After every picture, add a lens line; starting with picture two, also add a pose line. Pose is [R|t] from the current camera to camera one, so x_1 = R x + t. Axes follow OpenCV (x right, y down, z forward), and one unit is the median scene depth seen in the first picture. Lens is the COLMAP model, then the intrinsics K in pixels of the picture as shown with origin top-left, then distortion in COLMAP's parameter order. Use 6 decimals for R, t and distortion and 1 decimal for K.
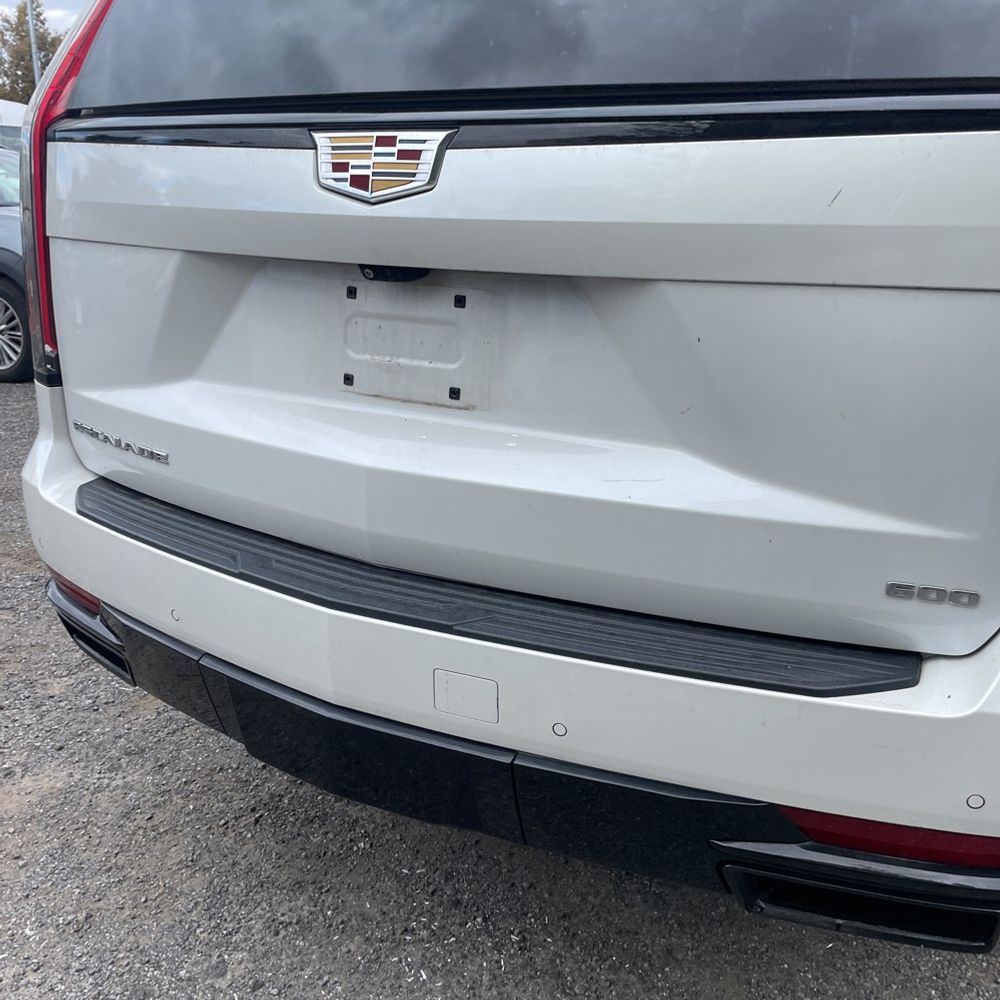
lens RADIAL K [[970.2, 0, 526.2], [0, 970.2, 491.1], [0, 0, 1]] dist [0.081789, -0.088292]
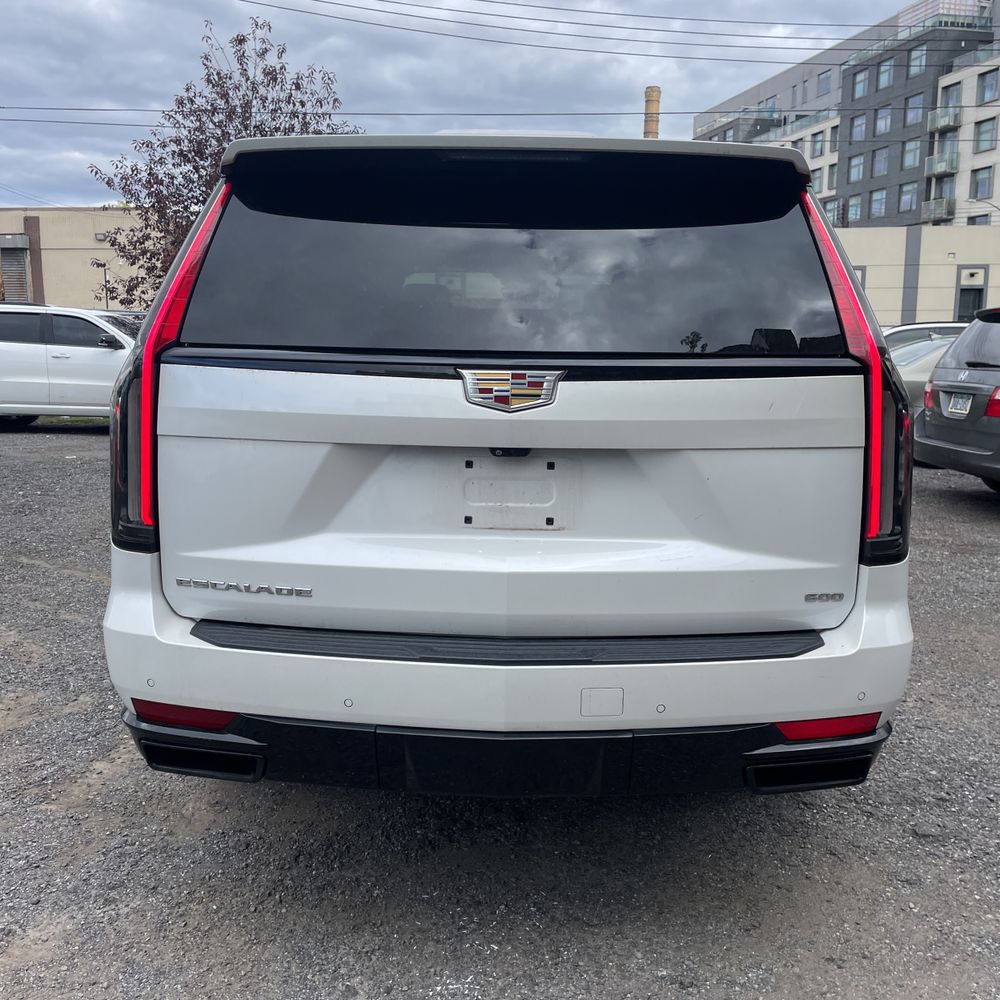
lens RADIAL K [[1023.0, 0, 486.5], [0, 1023.0, 494.1], [0, 0, 1]] dist [0.086468, -0.131338]
pose [[0.873236, -0.081267, 0.480473, -0.994542], [0.138206, 0.986812, -0.084274, -0.016312], [-0.467288, 0.139995, 0.872951, -0.453320]]
